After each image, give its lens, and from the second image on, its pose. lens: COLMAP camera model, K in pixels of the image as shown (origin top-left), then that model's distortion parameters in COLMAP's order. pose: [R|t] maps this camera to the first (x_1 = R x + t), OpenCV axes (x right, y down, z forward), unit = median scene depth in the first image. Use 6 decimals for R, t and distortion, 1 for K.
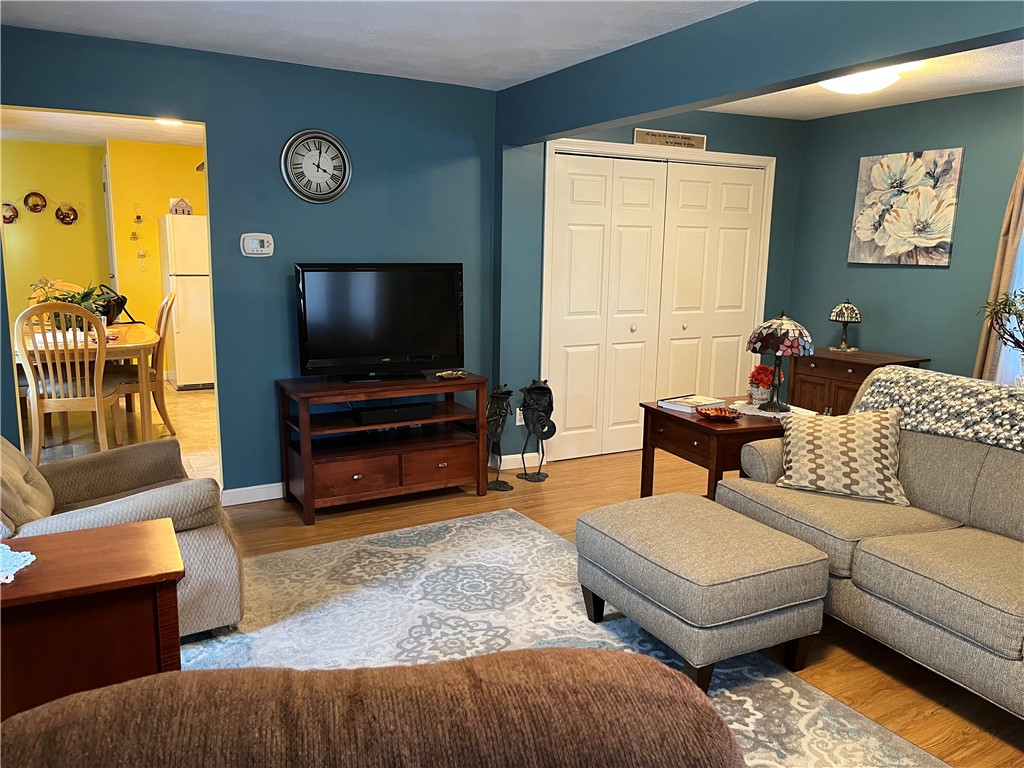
lens RADIAL K [[782.0, 0, 512.1], [0, 782.0, 391.3], [0, 0, 1]] dist [0.037971, -0.026978]
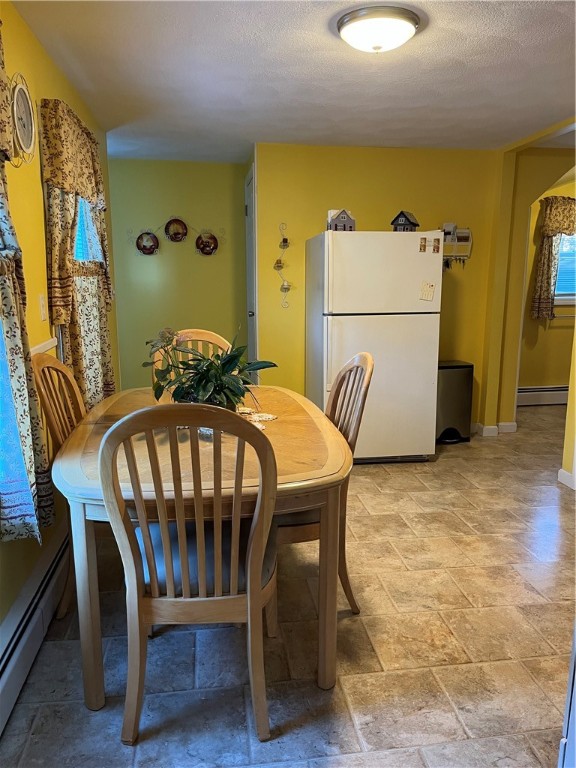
lens RADIAL K [[586.5, 0, 291.2], [0, 586.5, 388.9], [0, 0, 1]] dist [0.037971, -0.026978]
pose [[0.934807, 0.038872, -0.353022, -0.261031], [-0.039138, 0.999213, 0.006386, -0.076712], [0.352992, 0.007847, 0.935593, 0.461220]]
